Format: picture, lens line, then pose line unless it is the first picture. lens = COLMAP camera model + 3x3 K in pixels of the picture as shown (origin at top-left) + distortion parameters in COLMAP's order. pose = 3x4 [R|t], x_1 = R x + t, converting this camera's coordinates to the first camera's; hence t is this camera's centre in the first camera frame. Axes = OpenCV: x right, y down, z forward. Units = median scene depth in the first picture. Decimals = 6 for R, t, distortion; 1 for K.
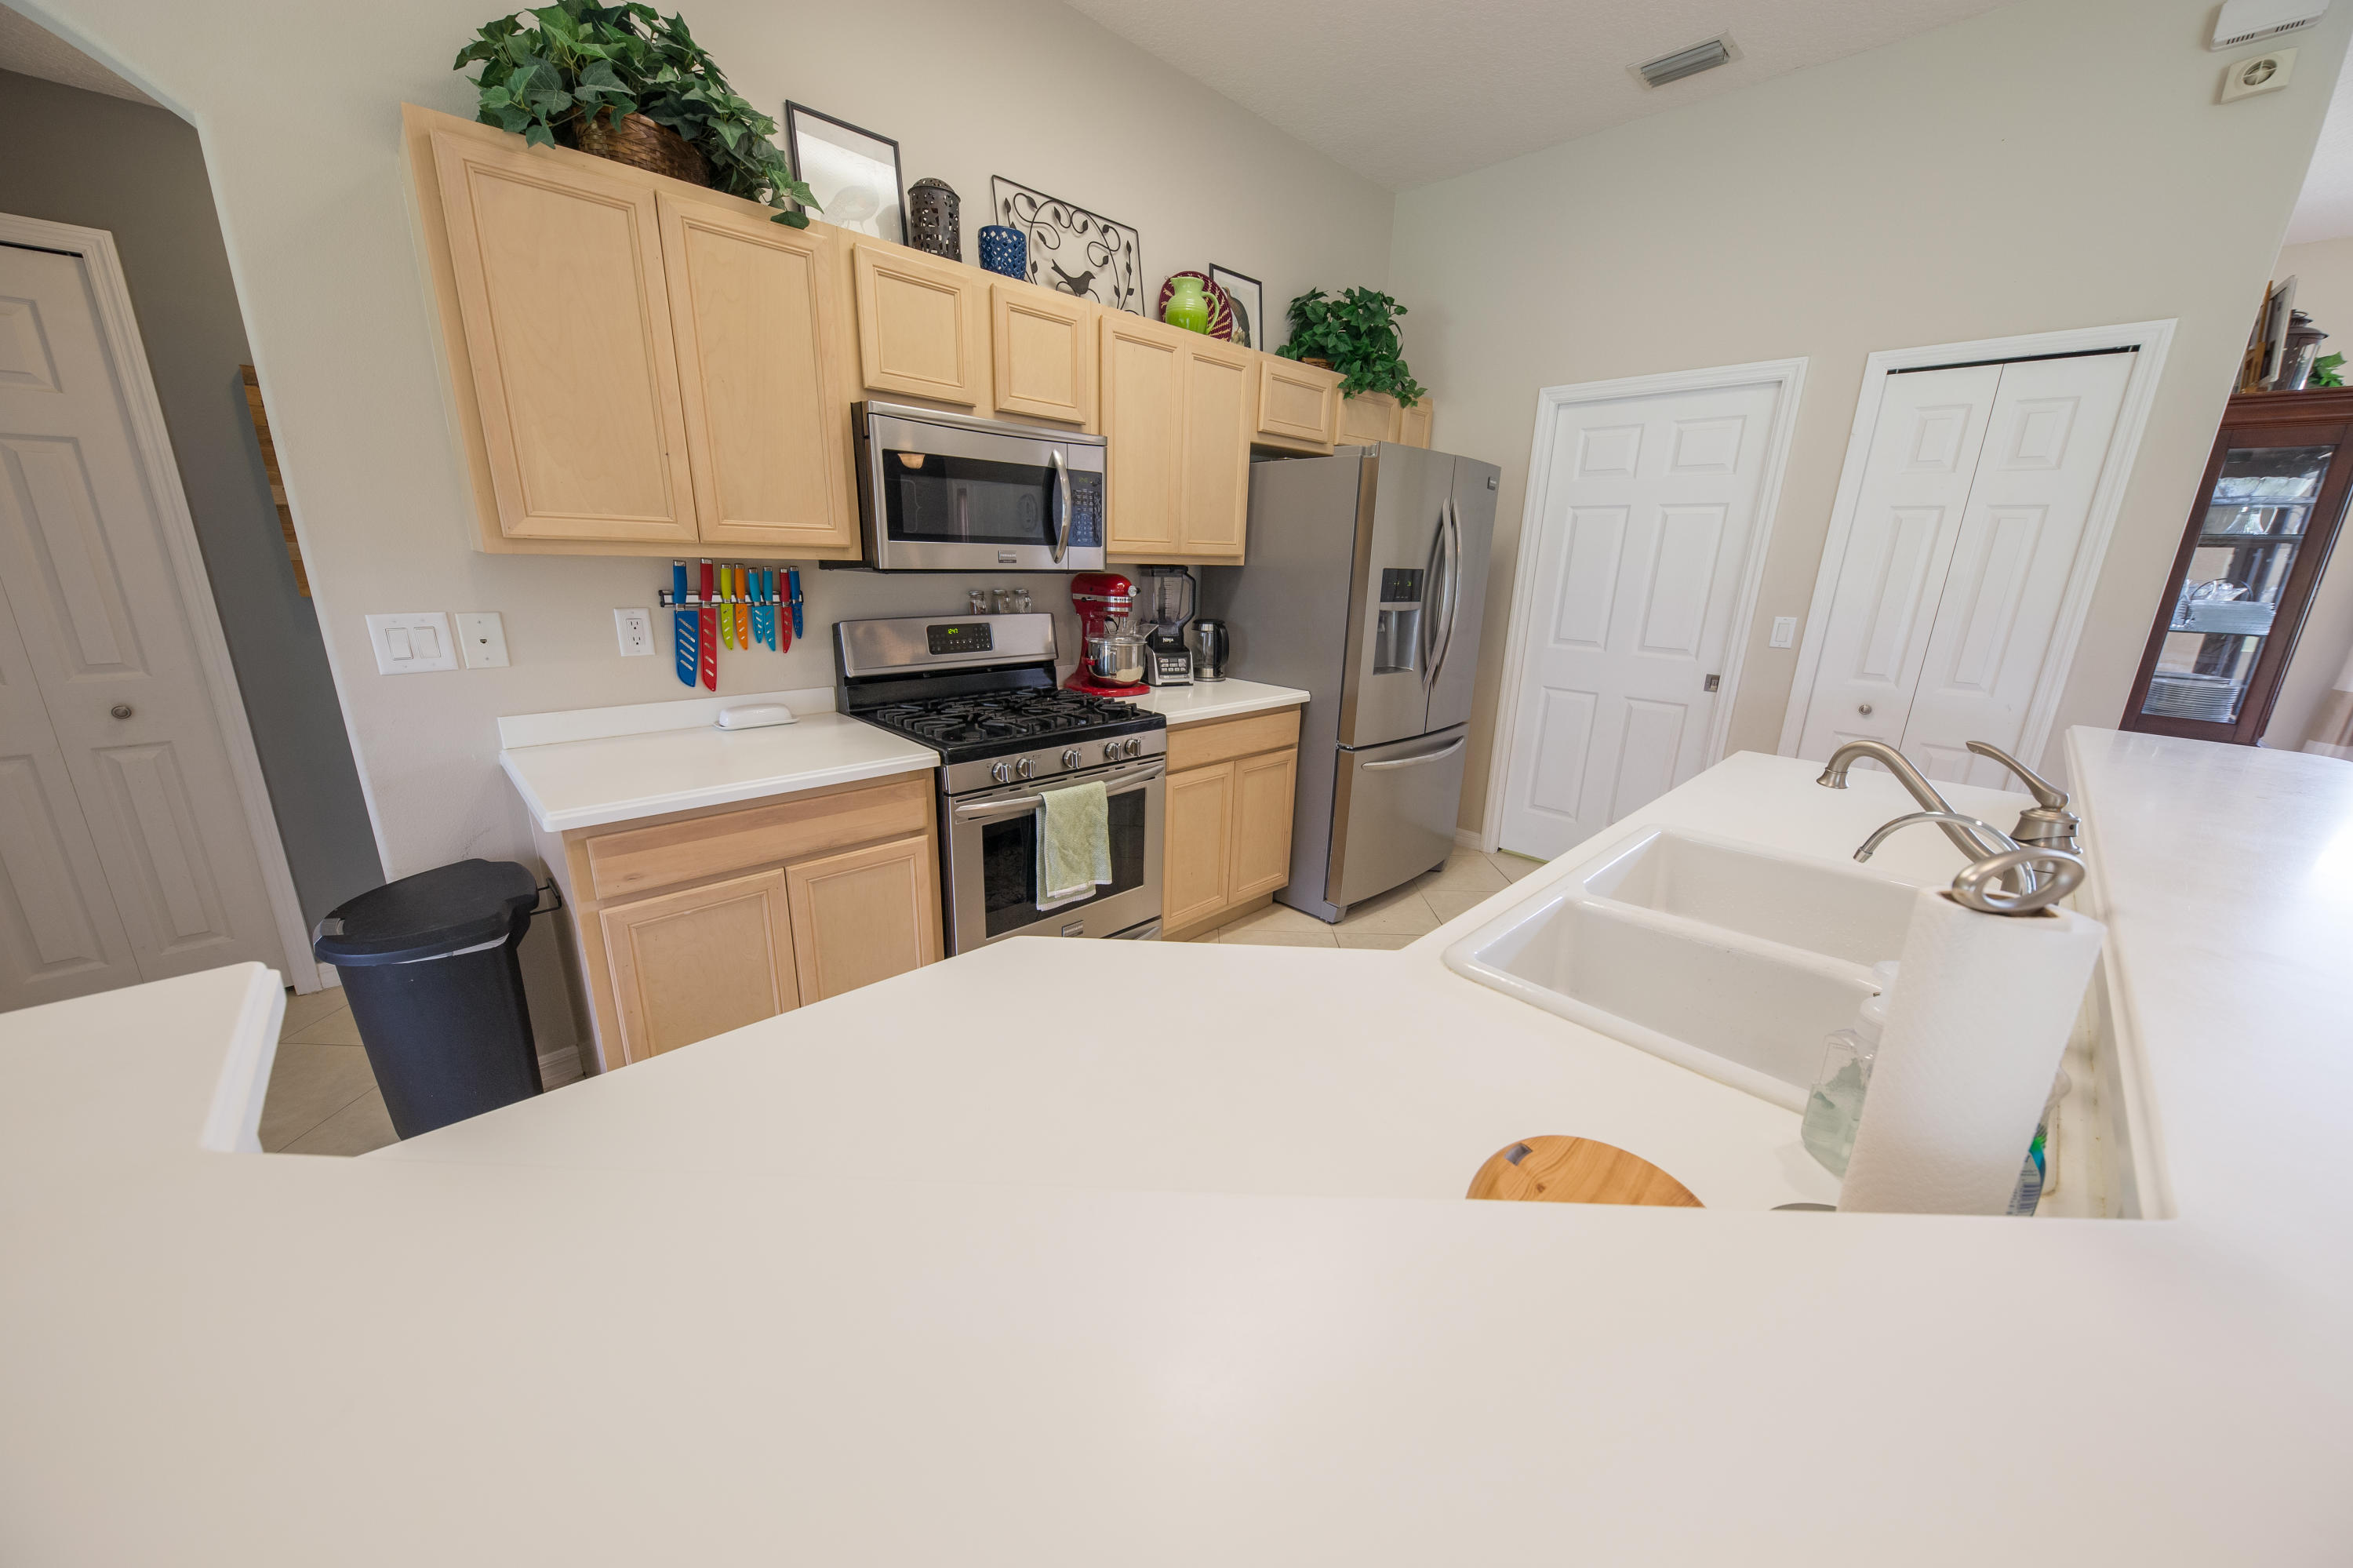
lens RADIAL K [[808.0, 0, 1165.0], [0, 808.0, 783.3], [0, 0, 1]] dist [-0.000491, -0.002642]
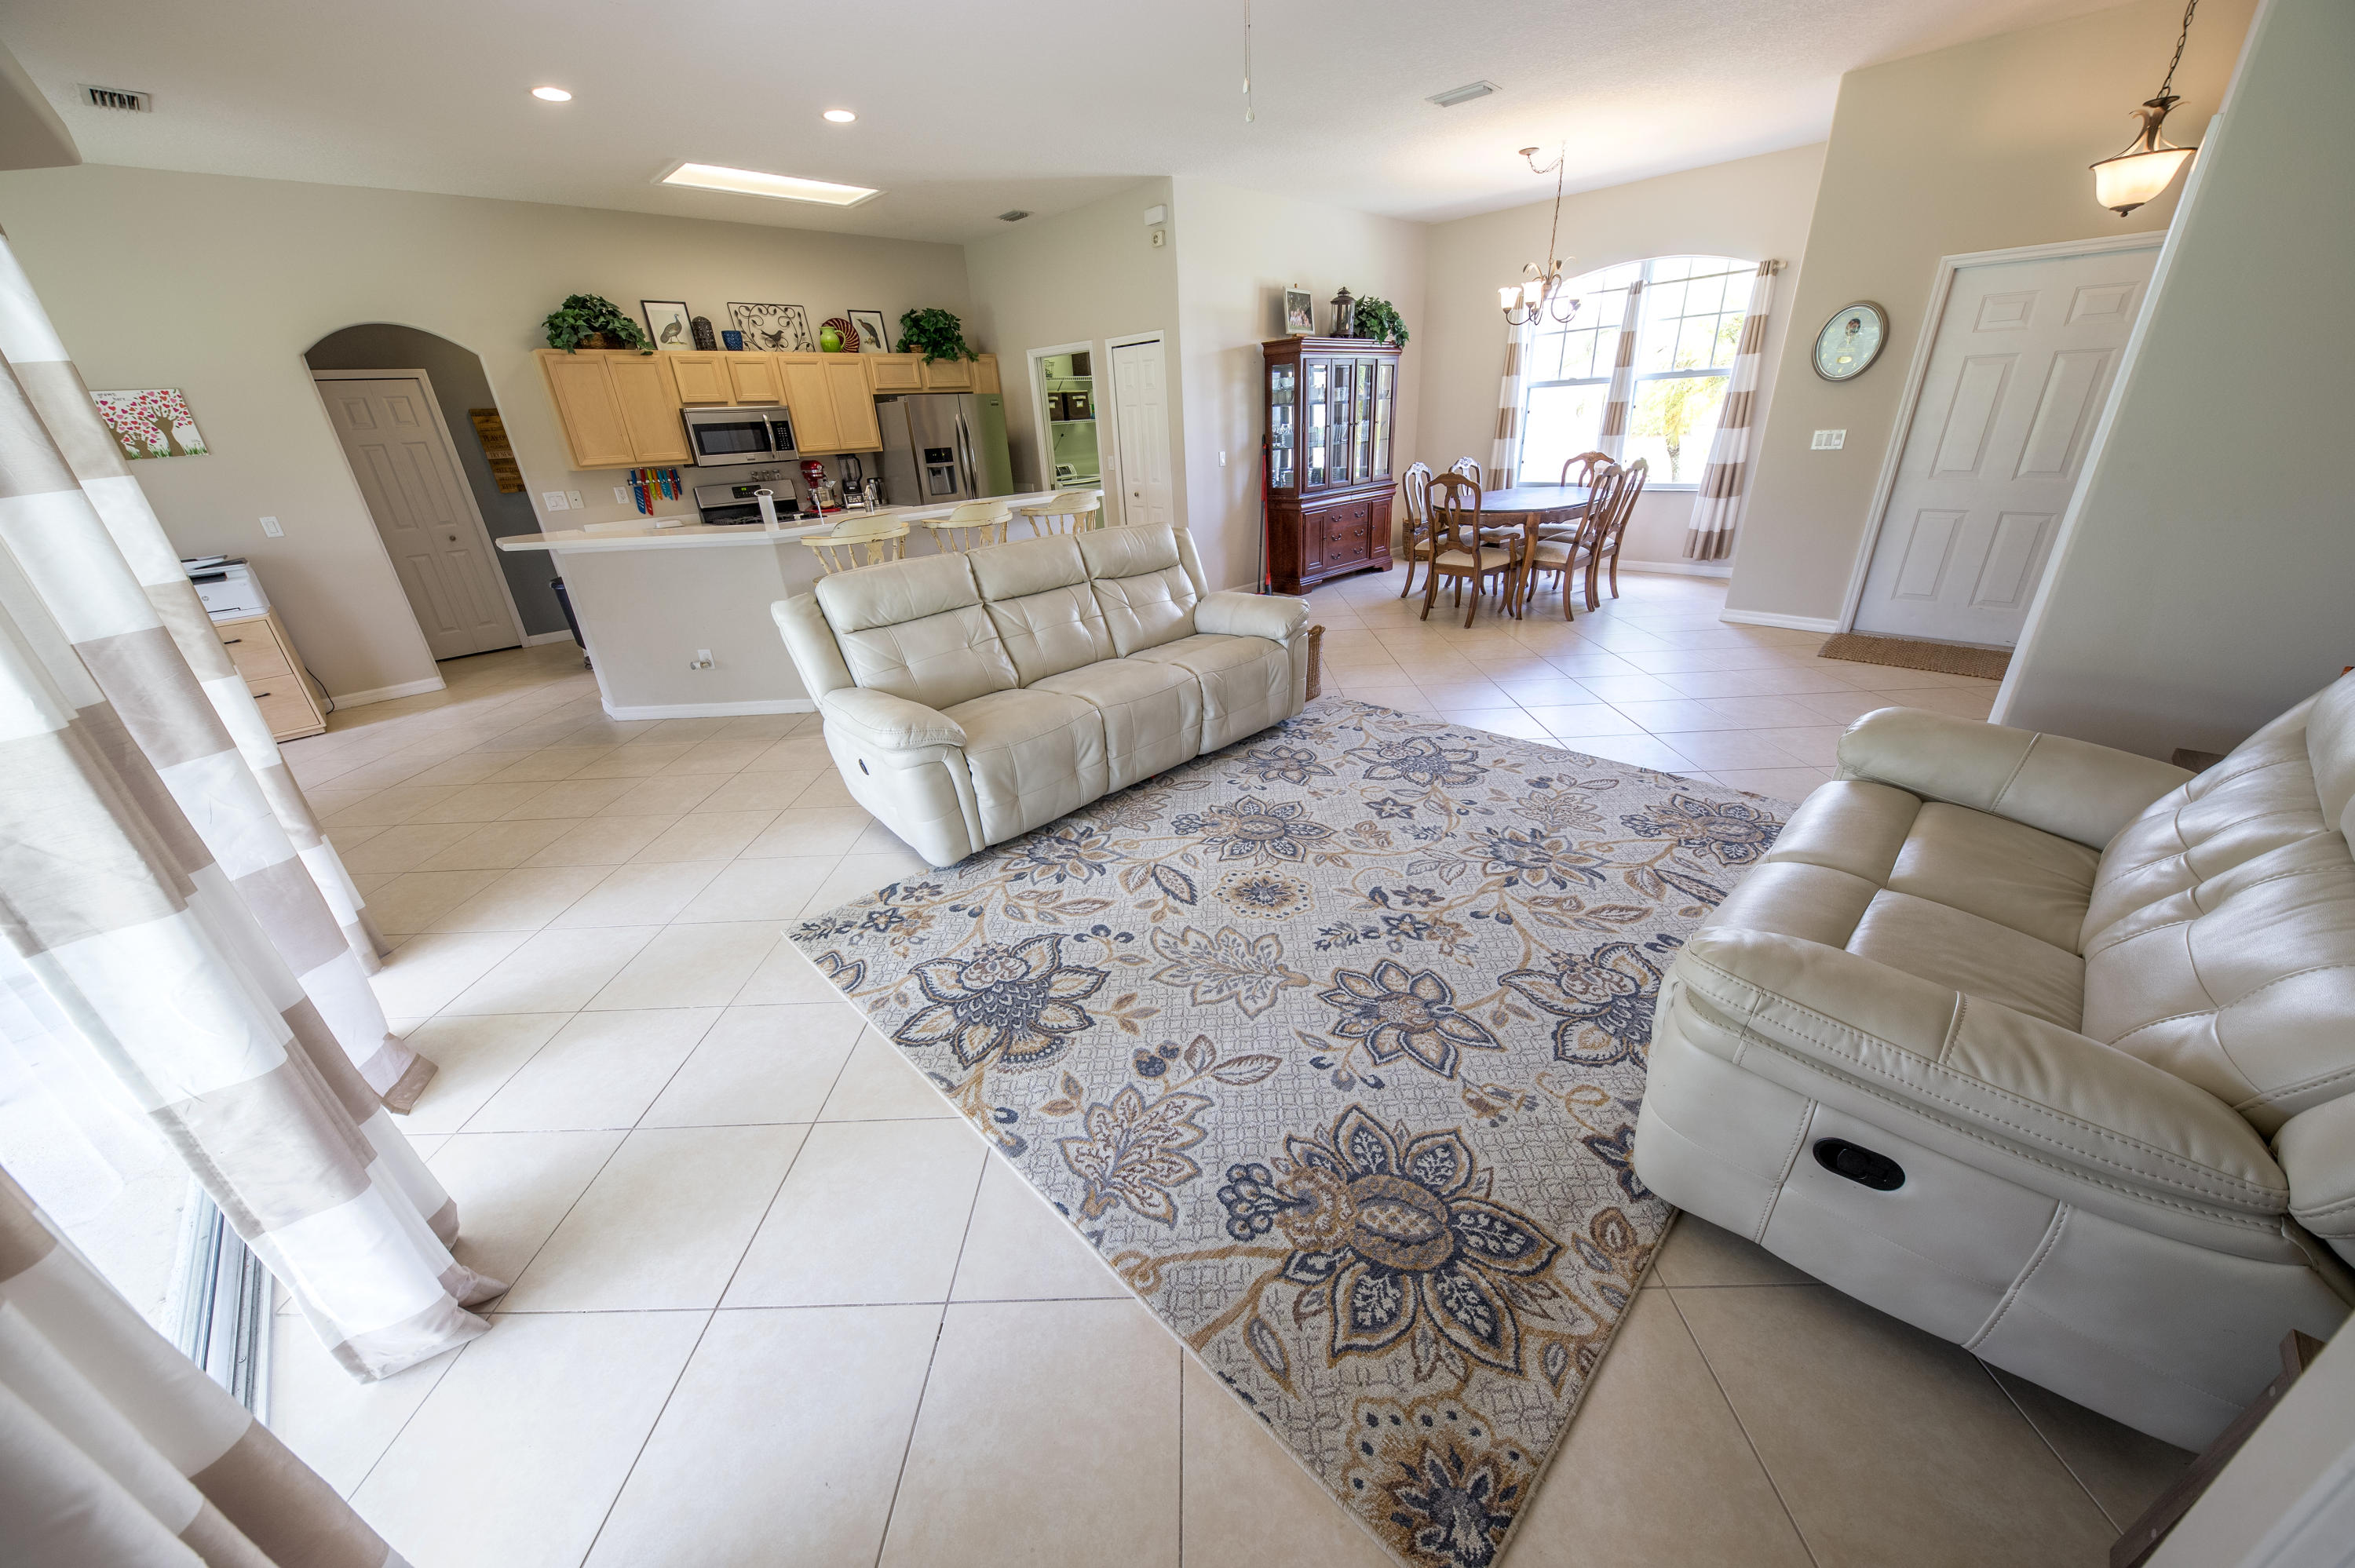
lens RADIAL K [[808.5, 0, 1178.6], [0, 808.5, 786.3], [0, 0, 1]] dist [-0.000491, -0.002642]
pose [[0.997459, -0.068355, -0.020100, 1.204434], [0.070660, 0.985234, 0.155955, 0.482172], [0.009143, -0.156979, 0.987560, -1.827279]]
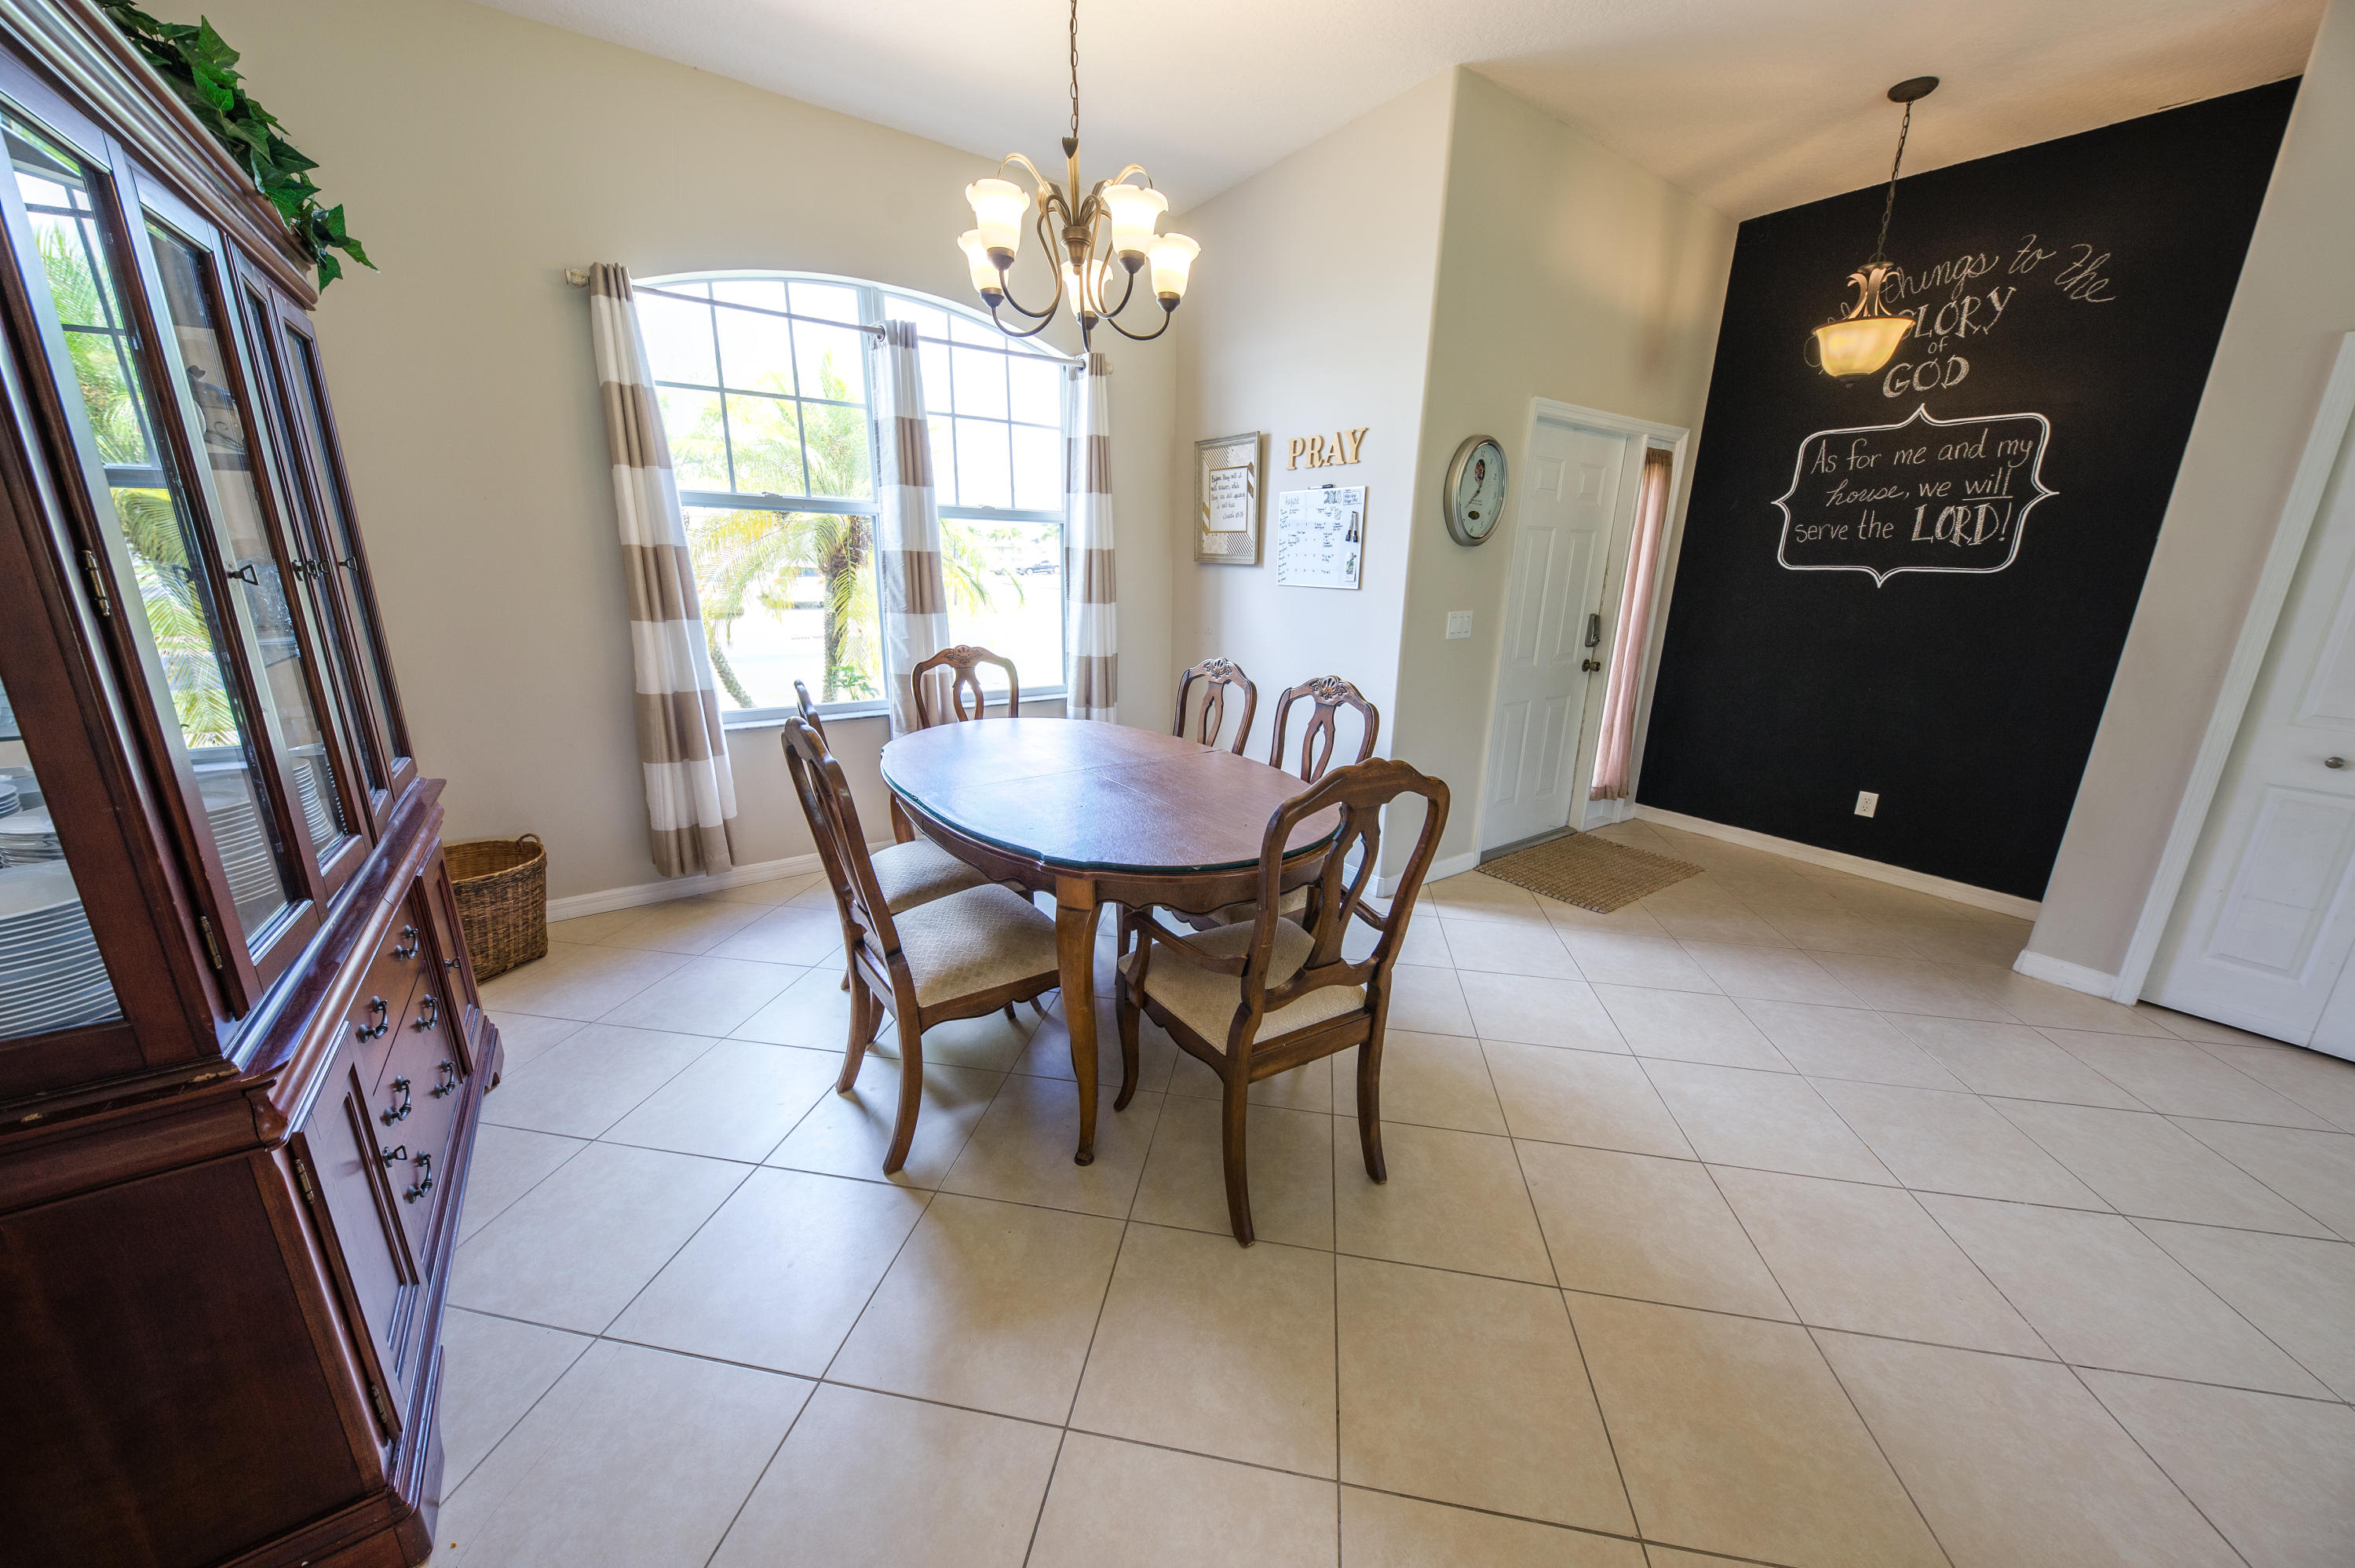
lens RADIAL K [[808.5, 0, 1186.3], [0, 808.5, 785.1], [0, 0, 1]] dist [-0.000491, -0.002642]
pose [[0.145655, -0.281802, 0.948352, 1.387722], [0.251330, 0.937668, 0.240026, -0.158189], [-0.956879, 0.203388, 0.207402, 0.628824]]
